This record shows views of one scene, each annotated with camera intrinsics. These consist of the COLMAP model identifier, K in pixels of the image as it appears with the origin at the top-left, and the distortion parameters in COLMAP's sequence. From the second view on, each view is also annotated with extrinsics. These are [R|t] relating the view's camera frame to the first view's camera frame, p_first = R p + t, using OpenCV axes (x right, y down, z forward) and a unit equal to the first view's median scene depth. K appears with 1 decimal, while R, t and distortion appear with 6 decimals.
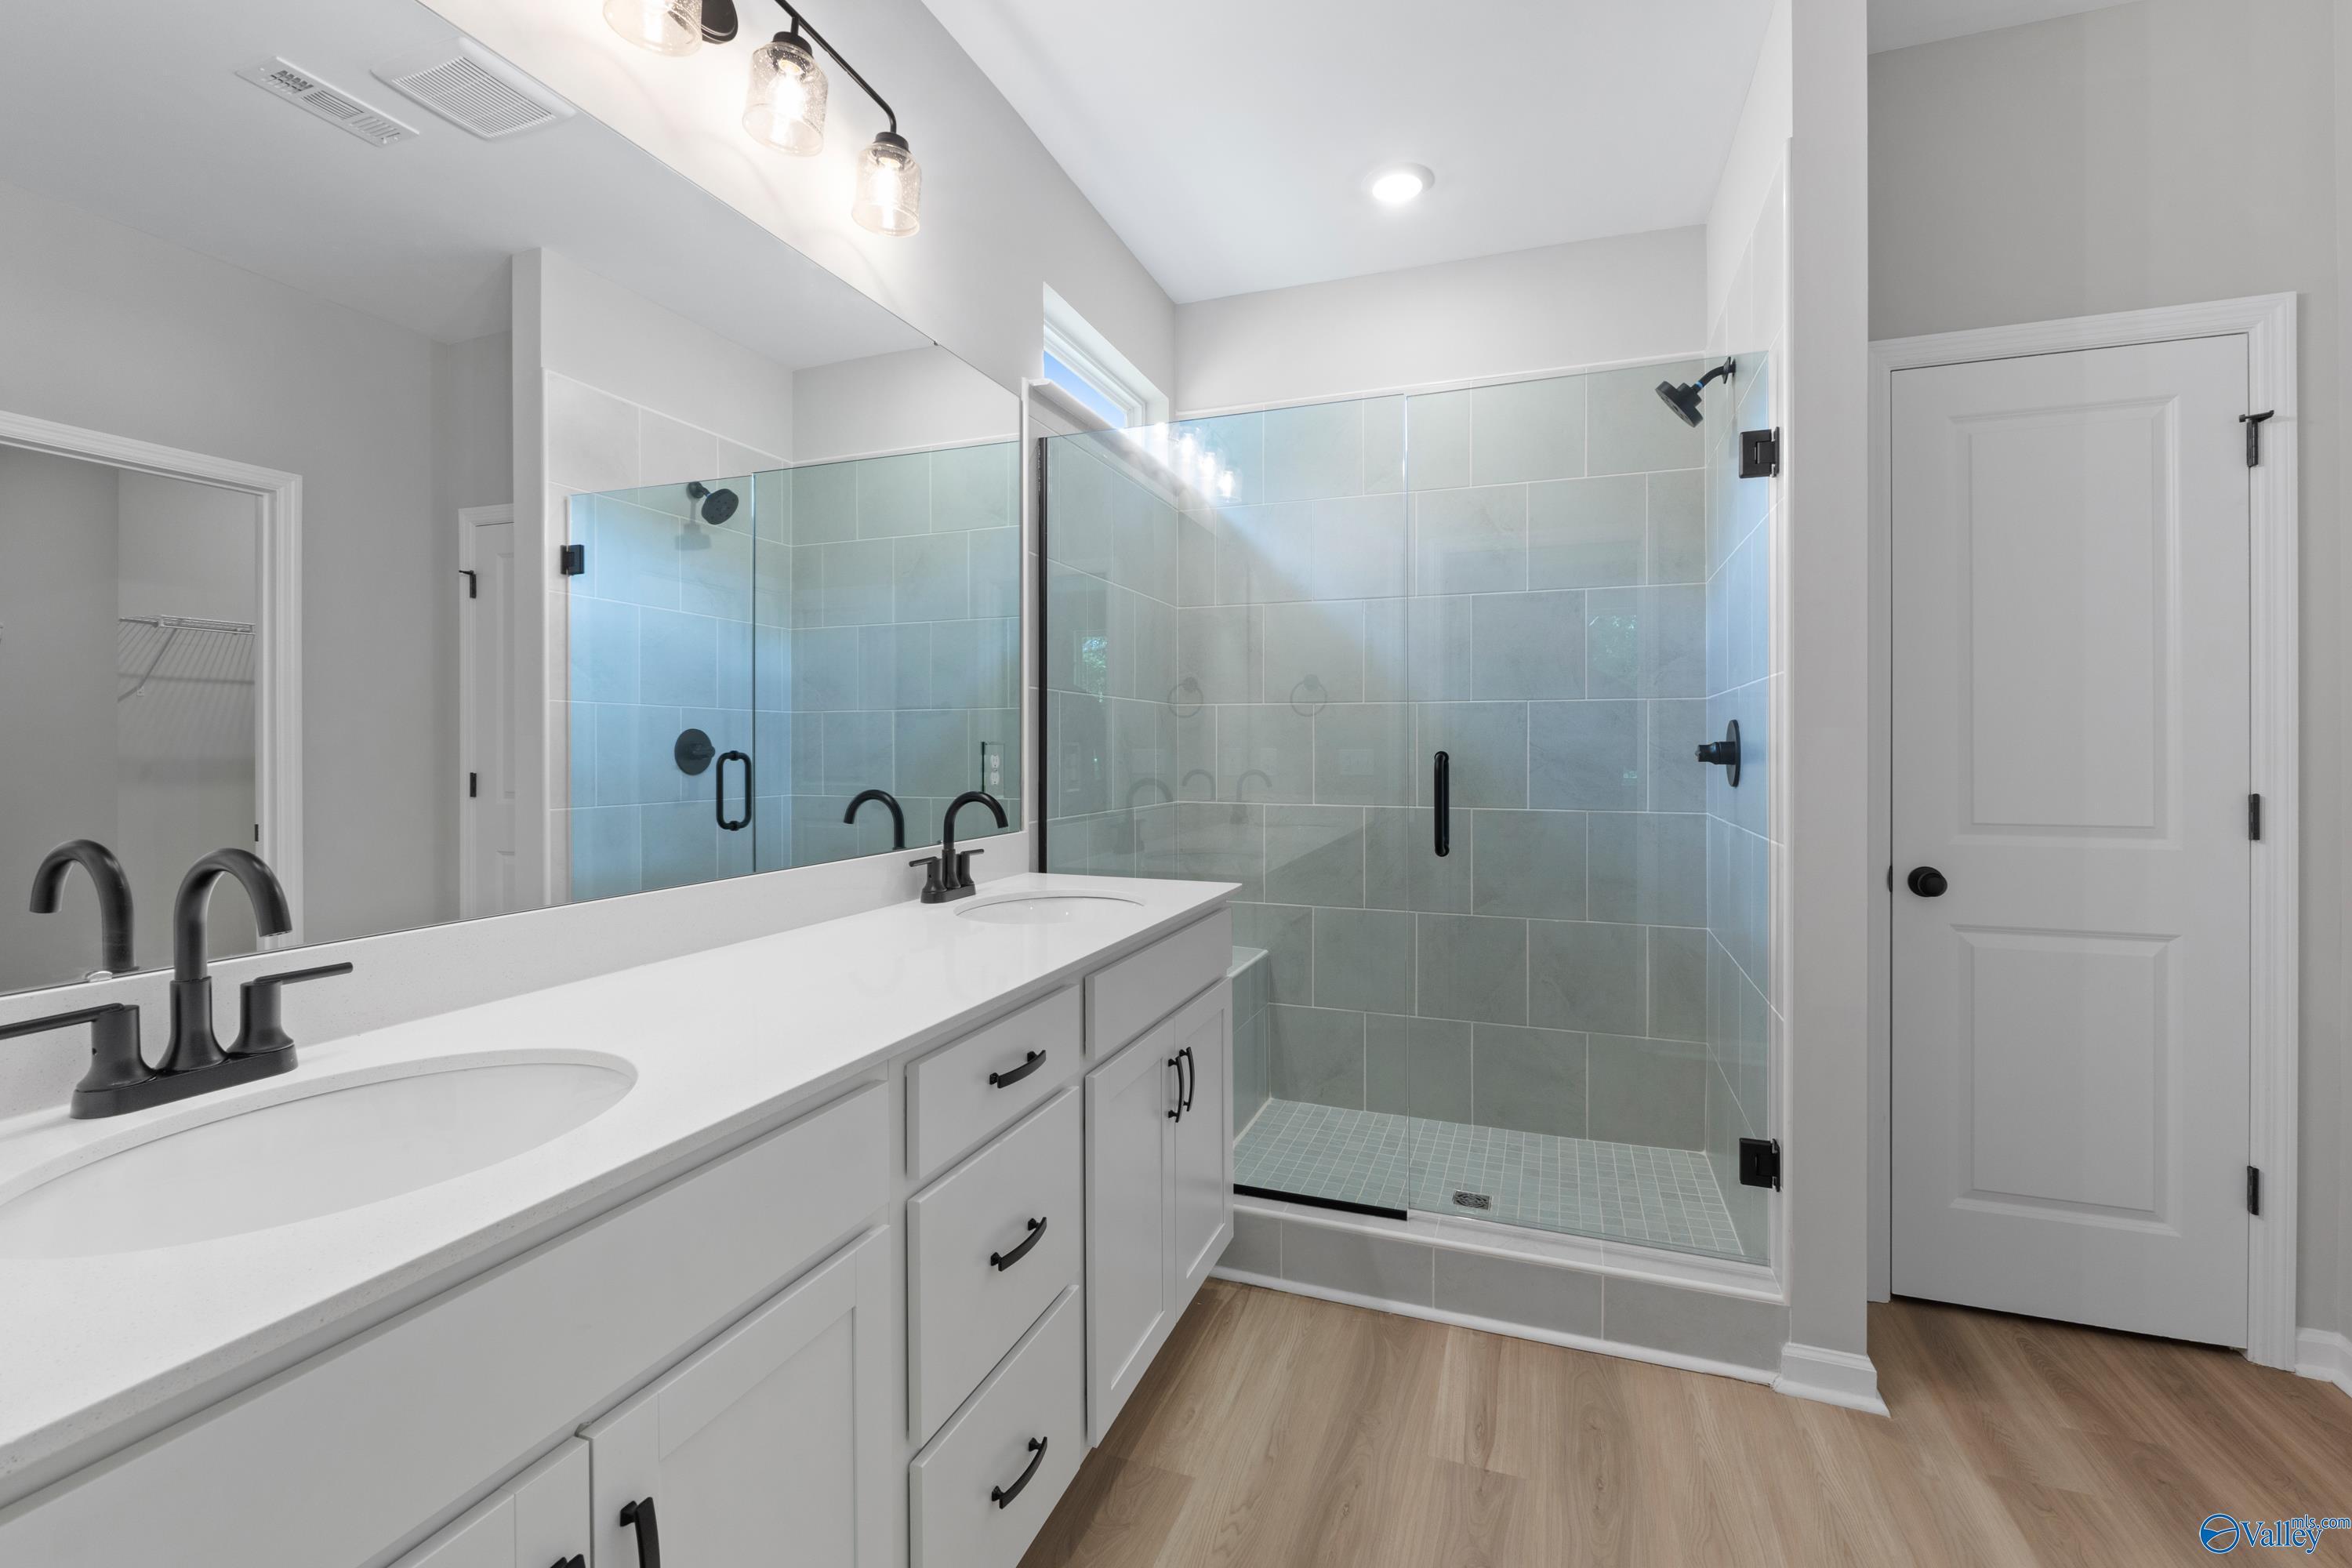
lens RADIAL K [[982.4, 0, 1181.9], [0, 982.4, 751.6], [0, 0, 1]] dist [-0.006418, -0.001051]
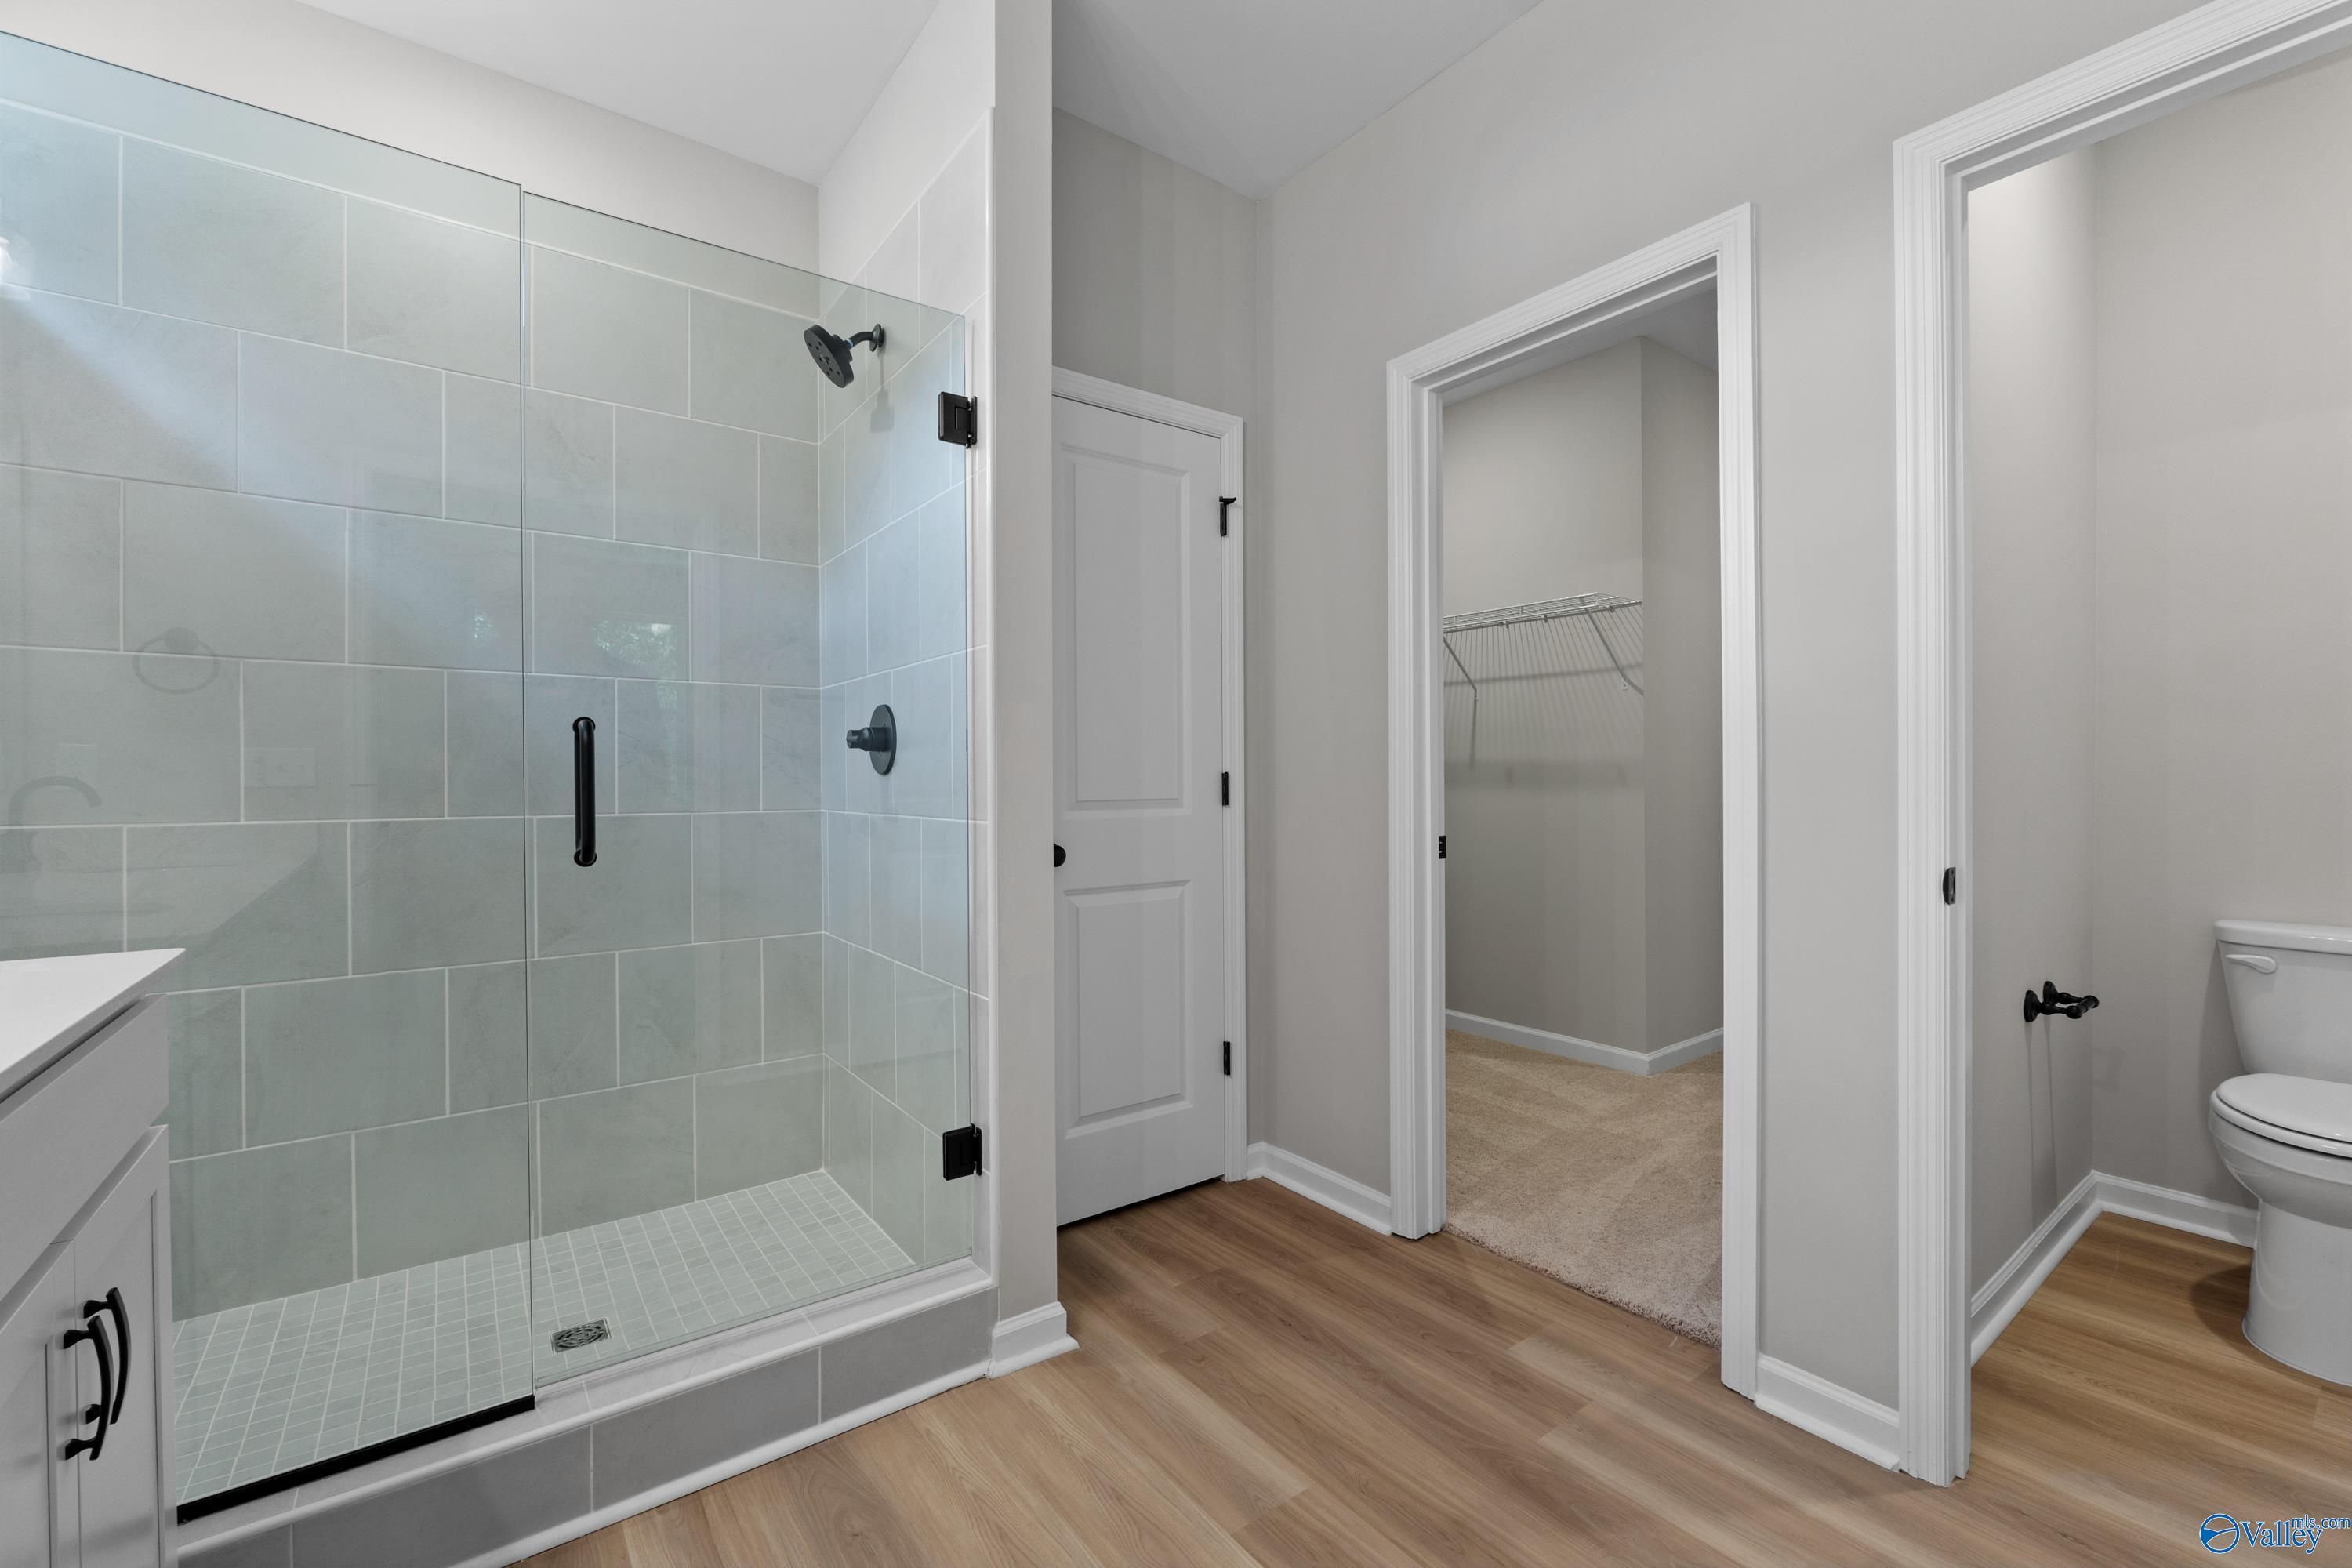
lens RADIAL K [[982.4, 0, 1187.5], [0, 982.4, 779.4], [0, 0, 1]] dist [-0.006418, -0.001051]
pose [[0.539752, -0.004909, 0.841810, -0.096558], [0.005897, 0.999981, 0.002050, 0.045941], [-0.841804, 0.003858, 0.539770, 0.262567]]
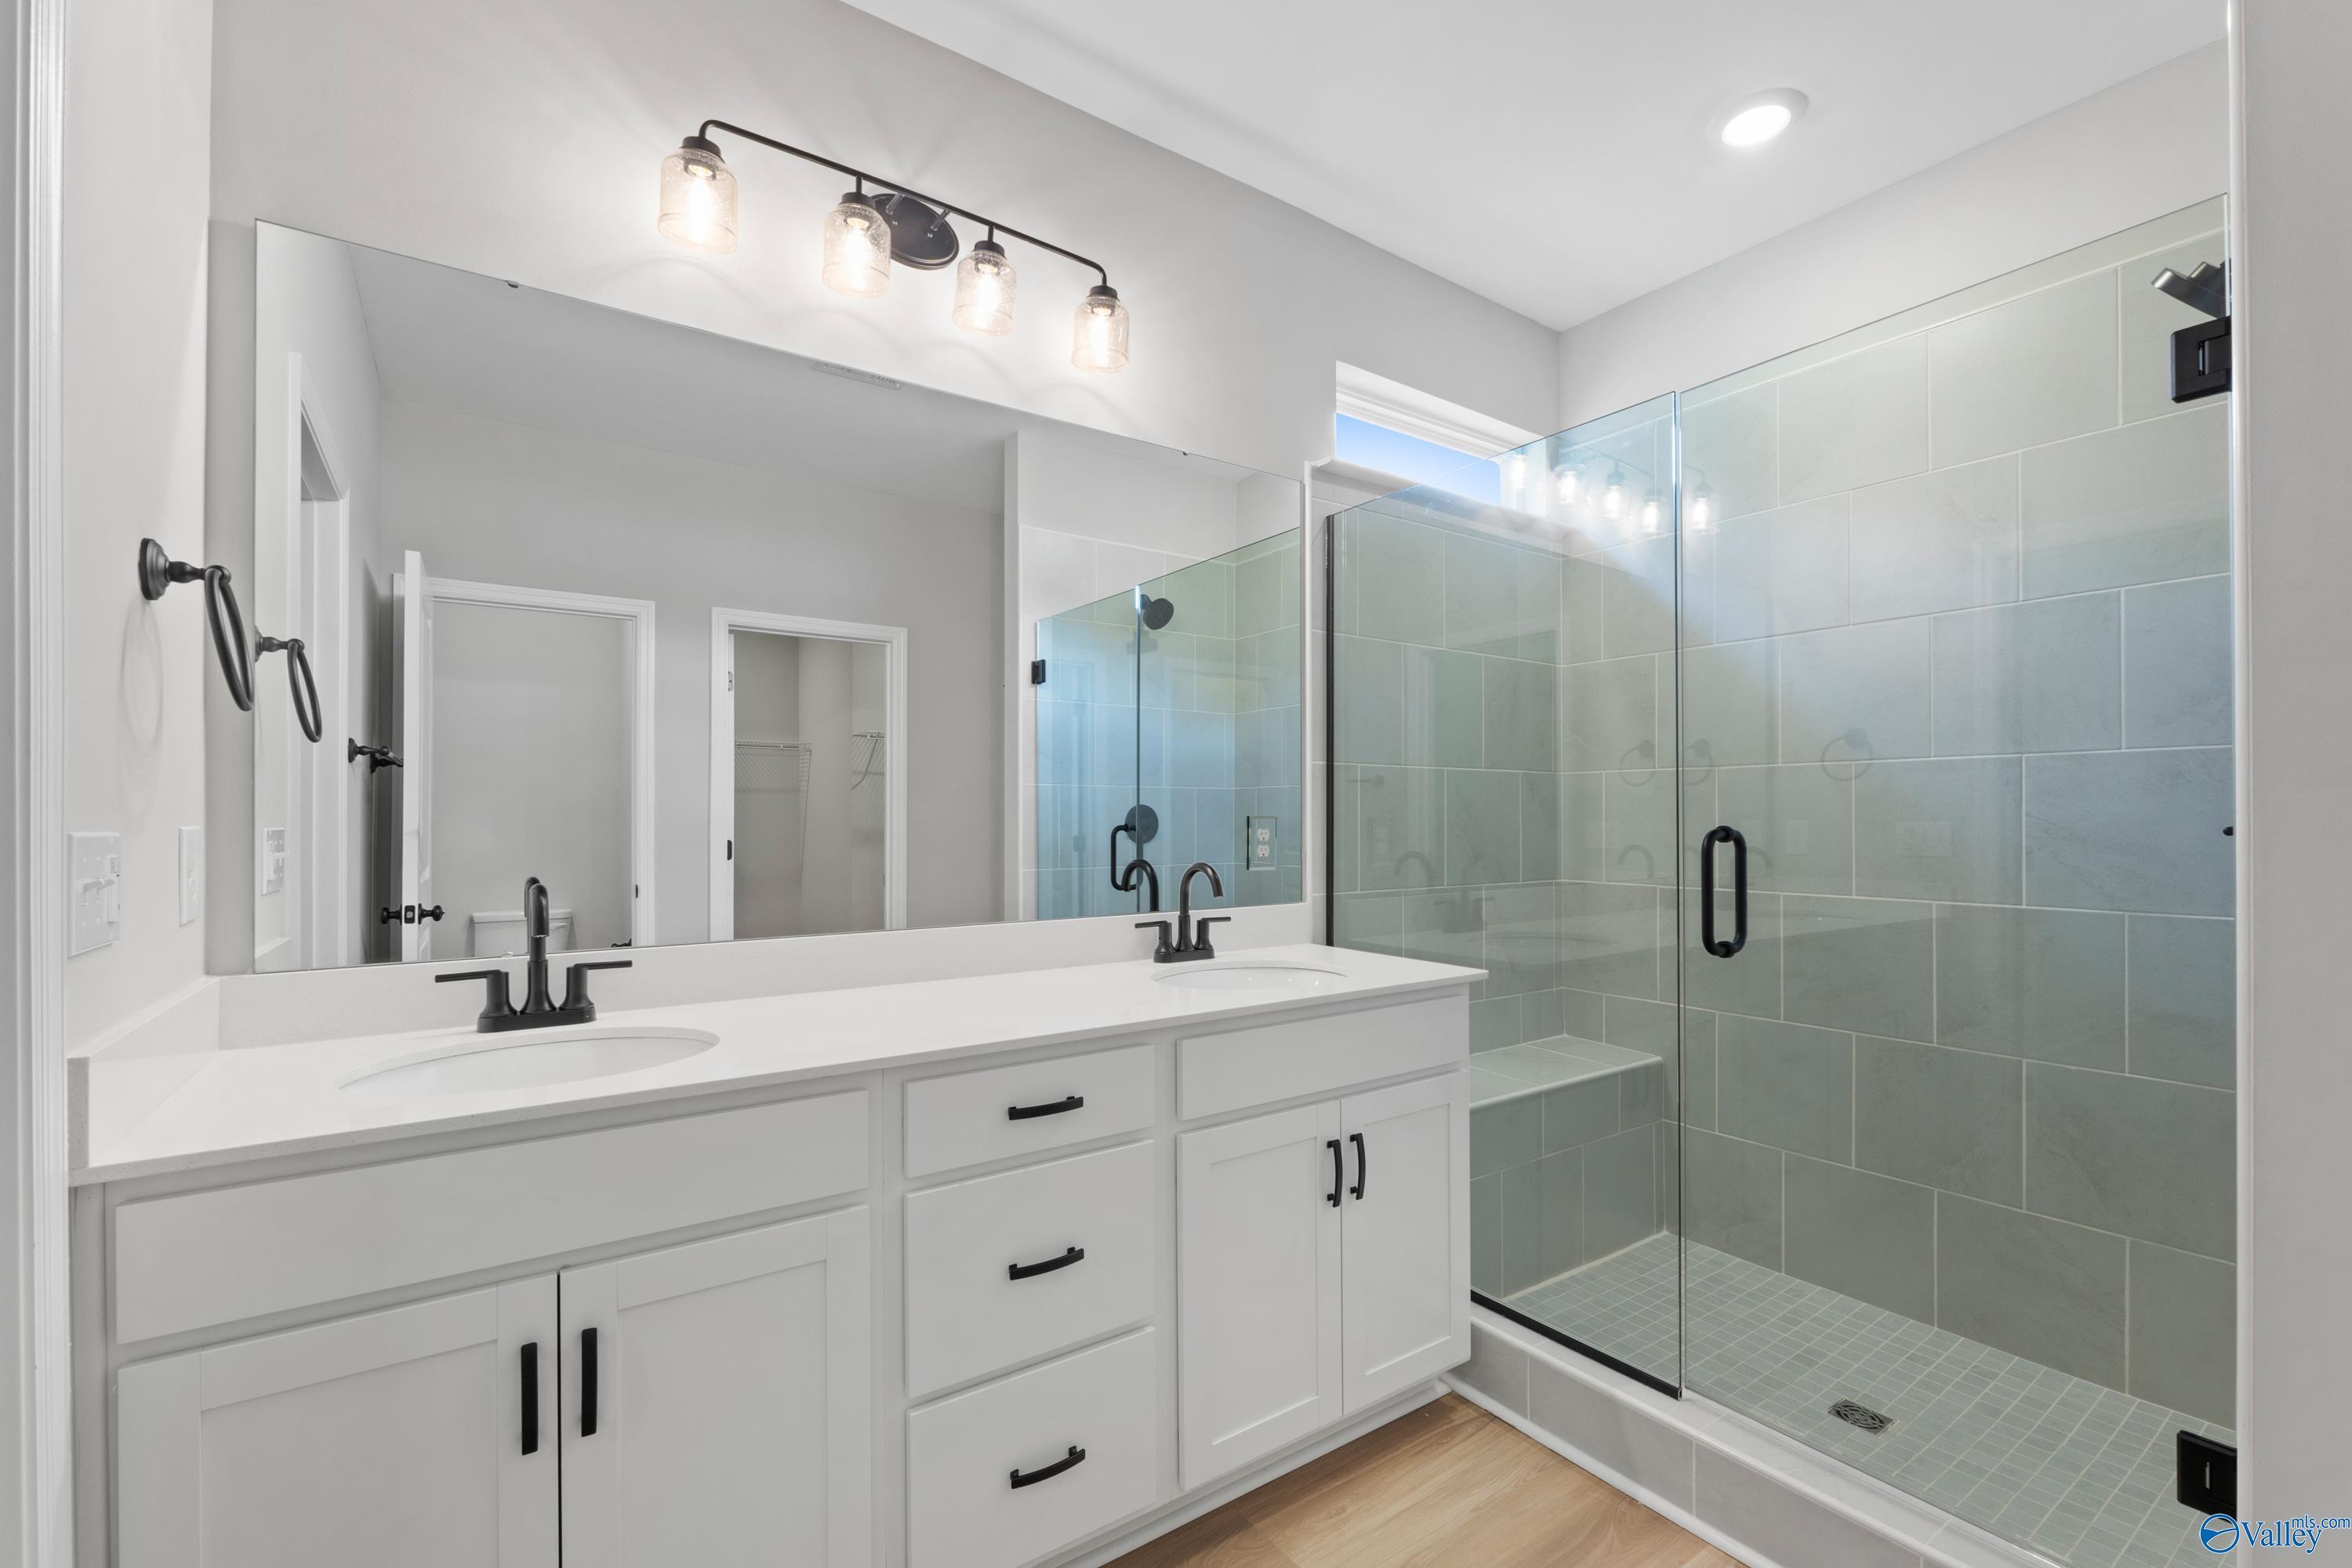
lens RADIAL K [[982.4, 0, 1185.7], [0, 982.4, 815.7], [0, 0, 1]] dist [-0.006418, -0.001051]
pose [[0.824663, -0.003447, -0.565613, 0.366434], [-0.000437, 0.999977, -0.006732, -0.003635], [0.565624, 0.005799, 0.824643, 0.095481]]
